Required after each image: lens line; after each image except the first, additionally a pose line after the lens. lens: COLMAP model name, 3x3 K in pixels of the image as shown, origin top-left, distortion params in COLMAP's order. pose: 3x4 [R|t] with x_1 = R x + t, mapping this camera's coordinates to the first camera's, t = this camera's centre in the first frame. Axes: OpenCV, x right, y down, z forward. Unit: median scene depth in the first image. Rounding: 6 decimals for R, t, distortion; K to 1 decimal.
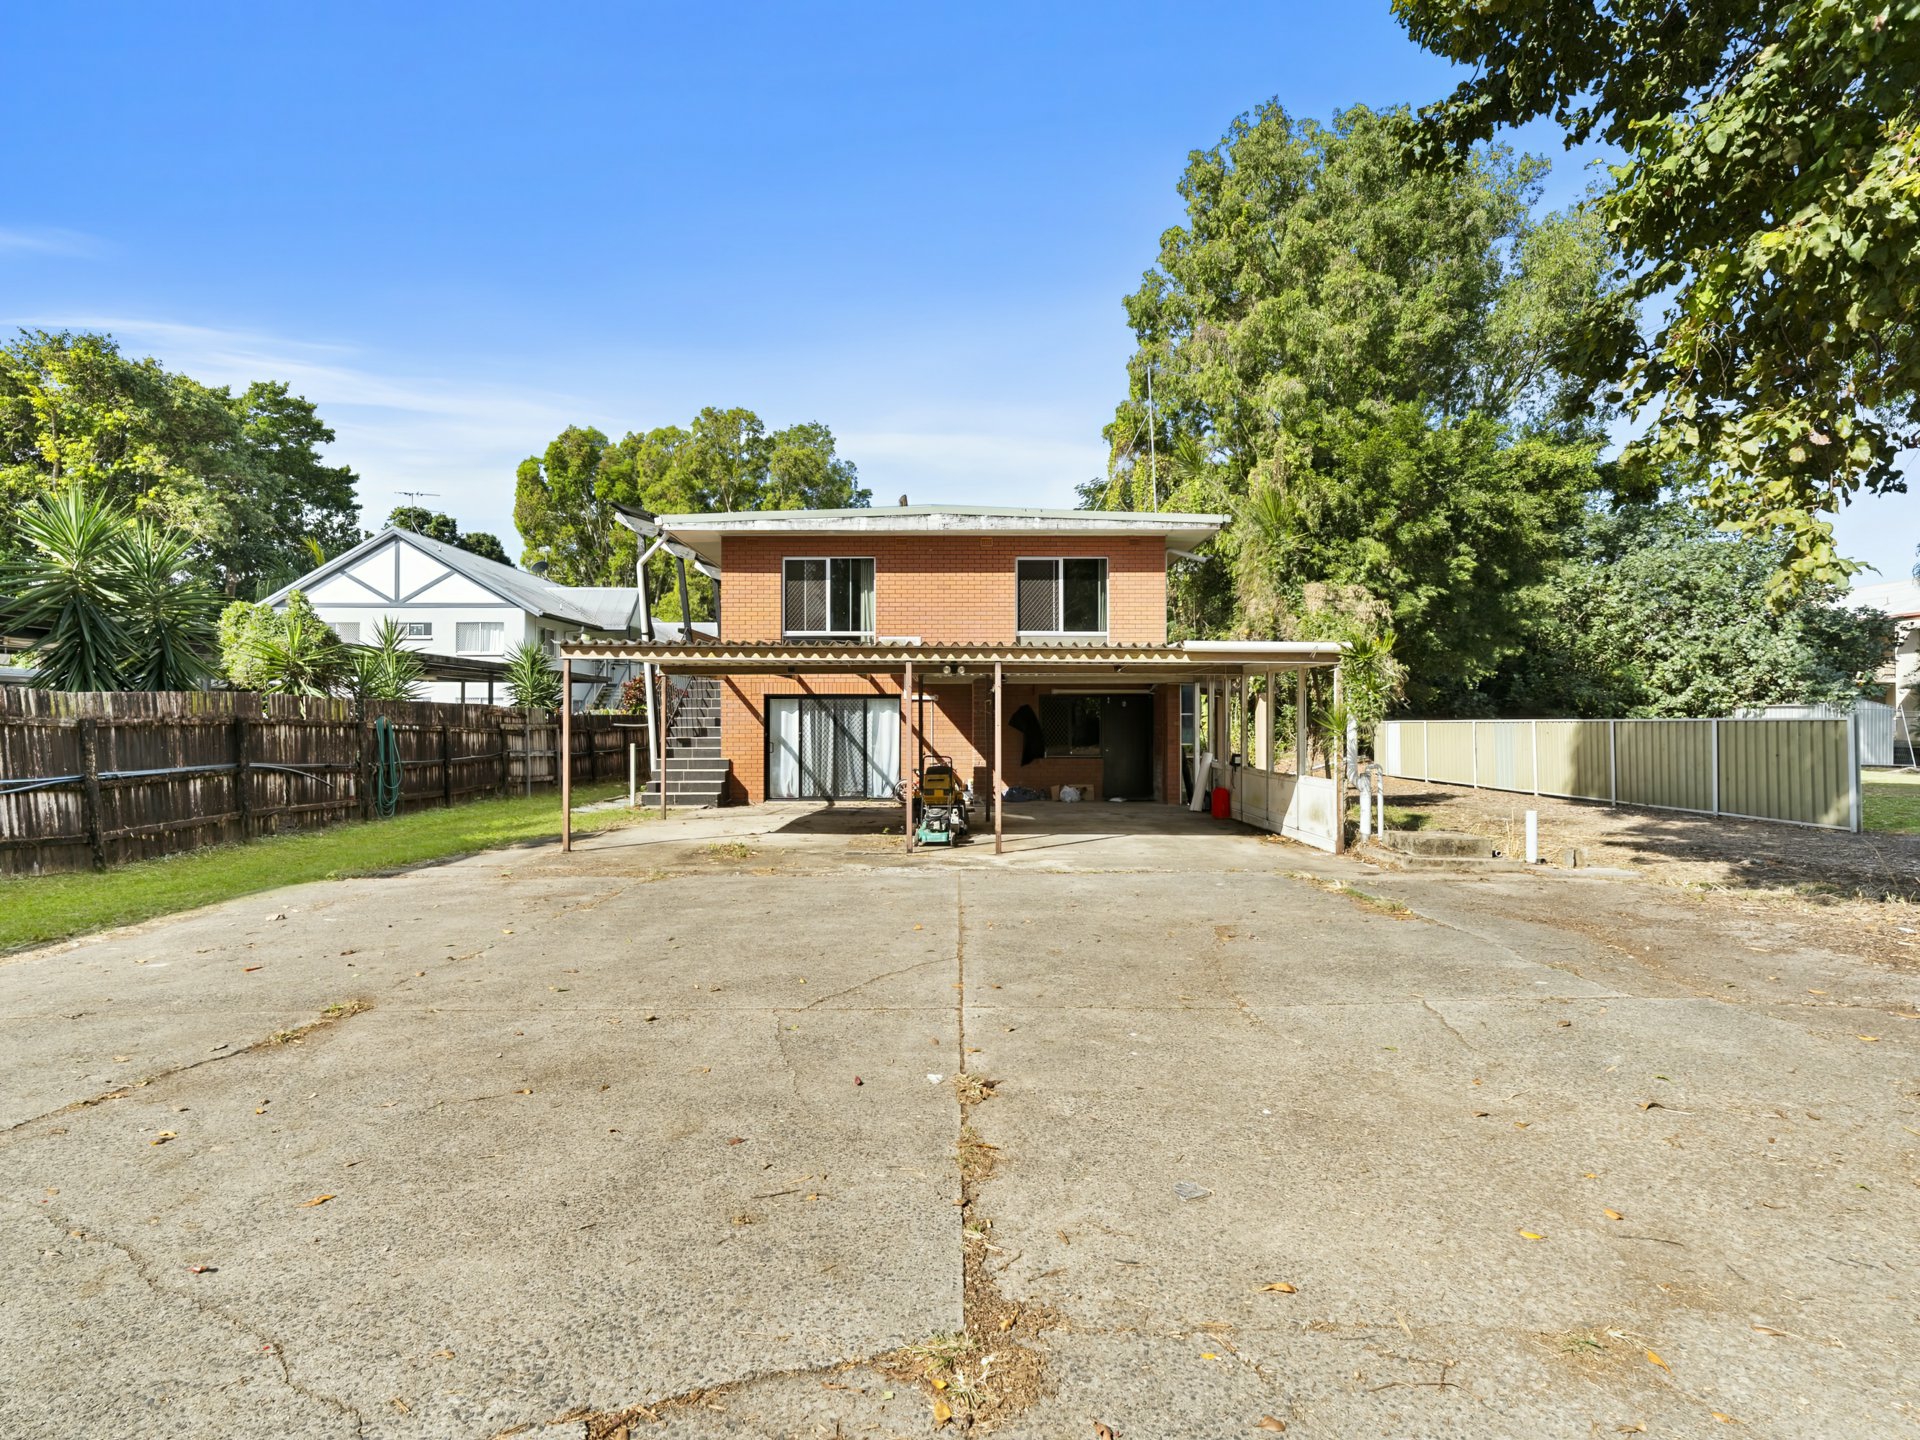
lens RADIAL K [[970.6, 0, 964.5], [0, 970.6, 720.9], [0, 0, 1]] dist [-0.002393, -0.000424]
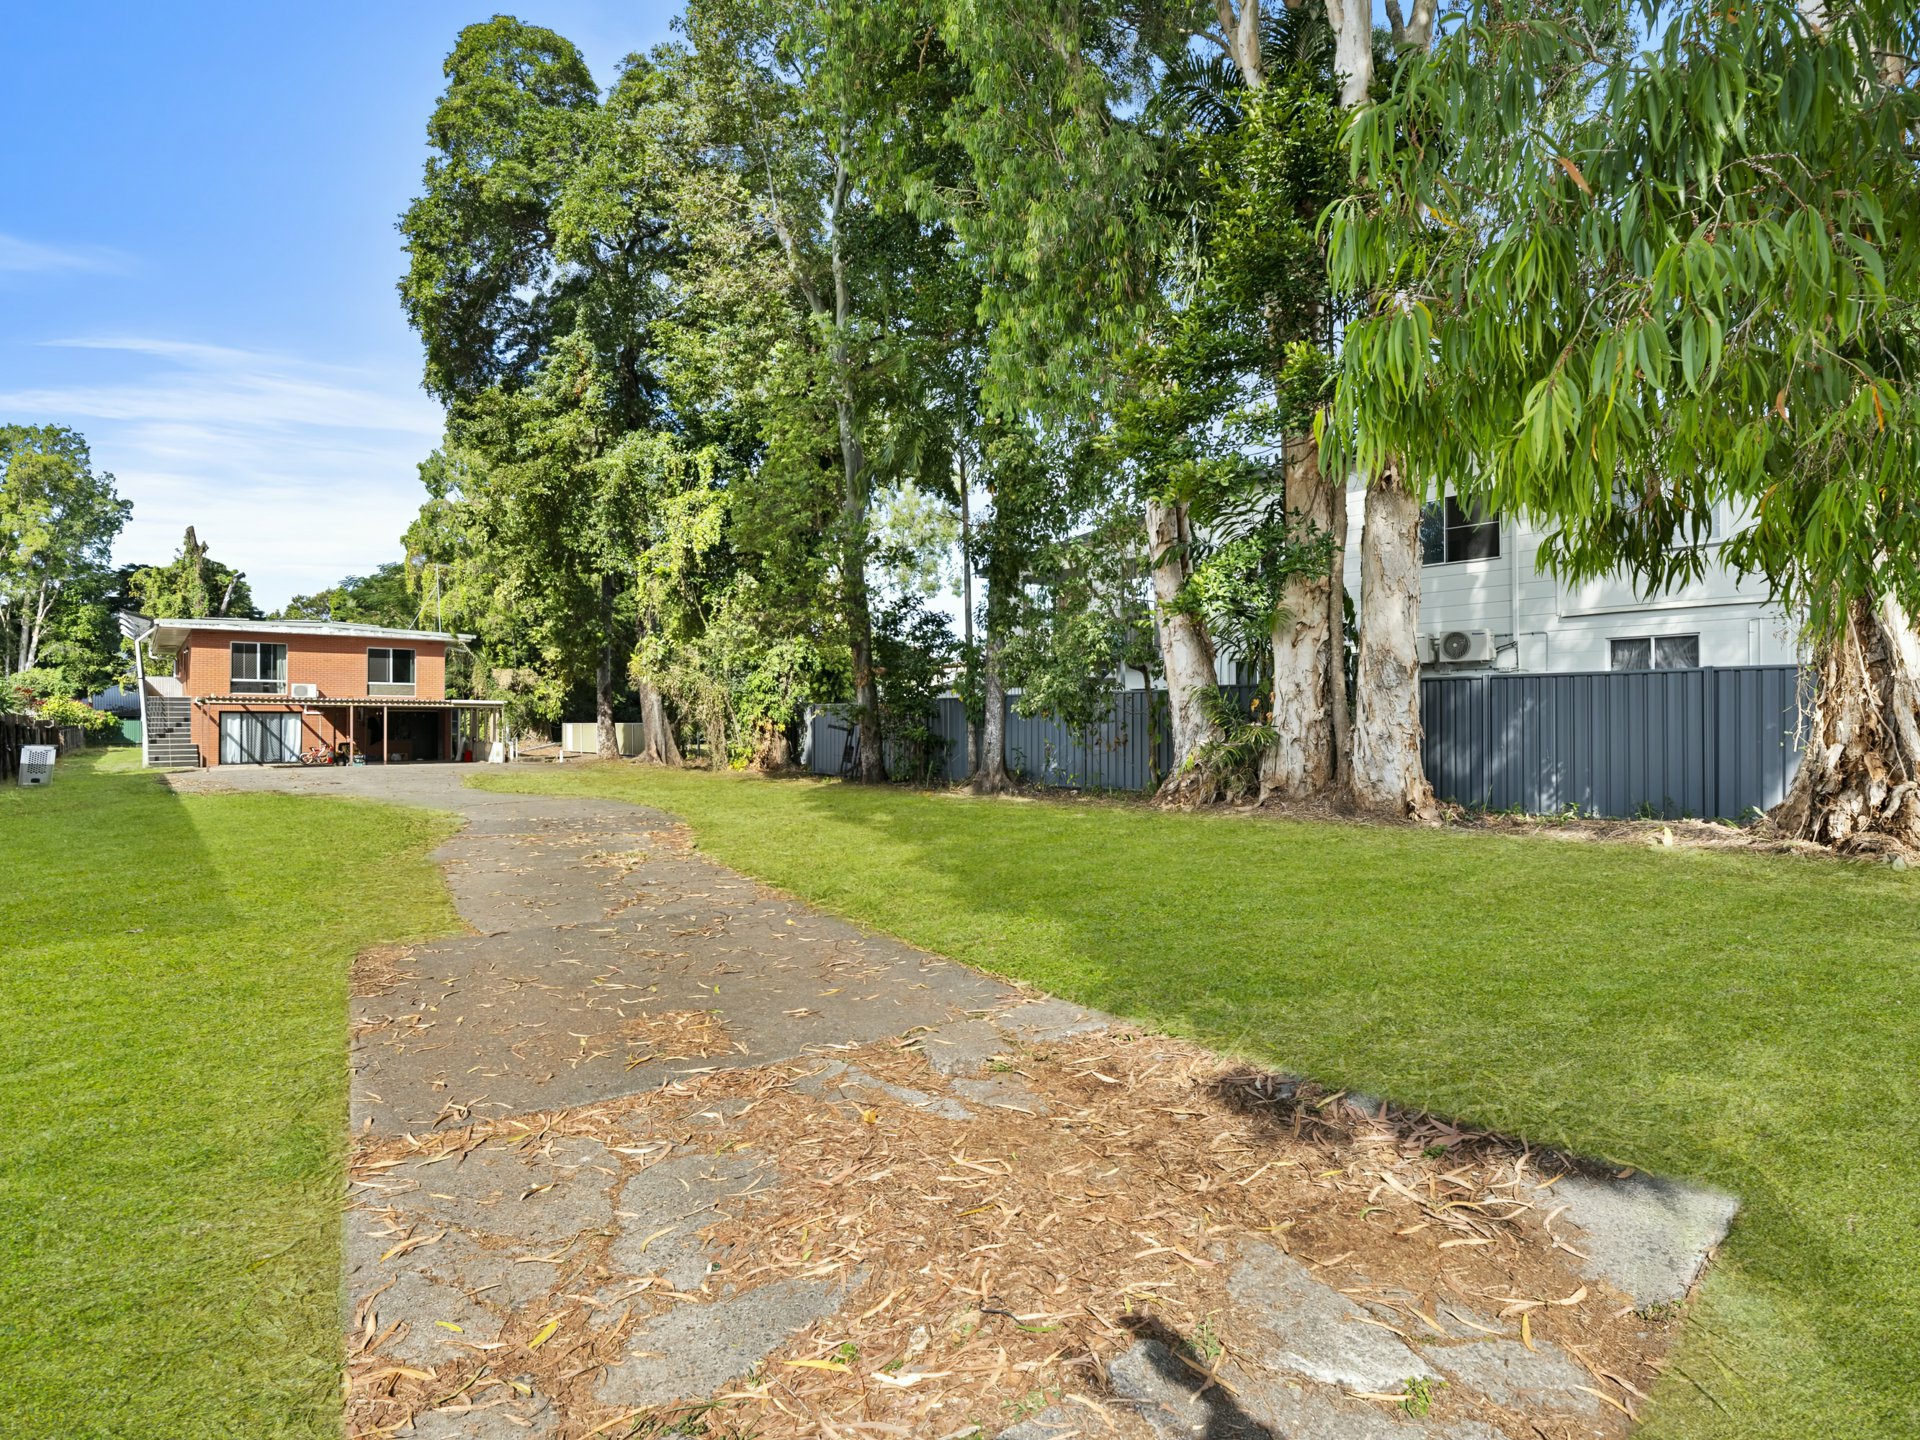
lens RADIAL K [[970.6, 0, 964.5], [0, 970.6, 720.9], [0, 0, 1]] dist [-0.002393, -0.000424]
pose [[0.764836, 0.002068, 0.644221, -0.313457], [-0.001123, 0.999998, -0.001877, -0.004865], [-0.644224, 0.000712, 0.764837, -1.462390]]
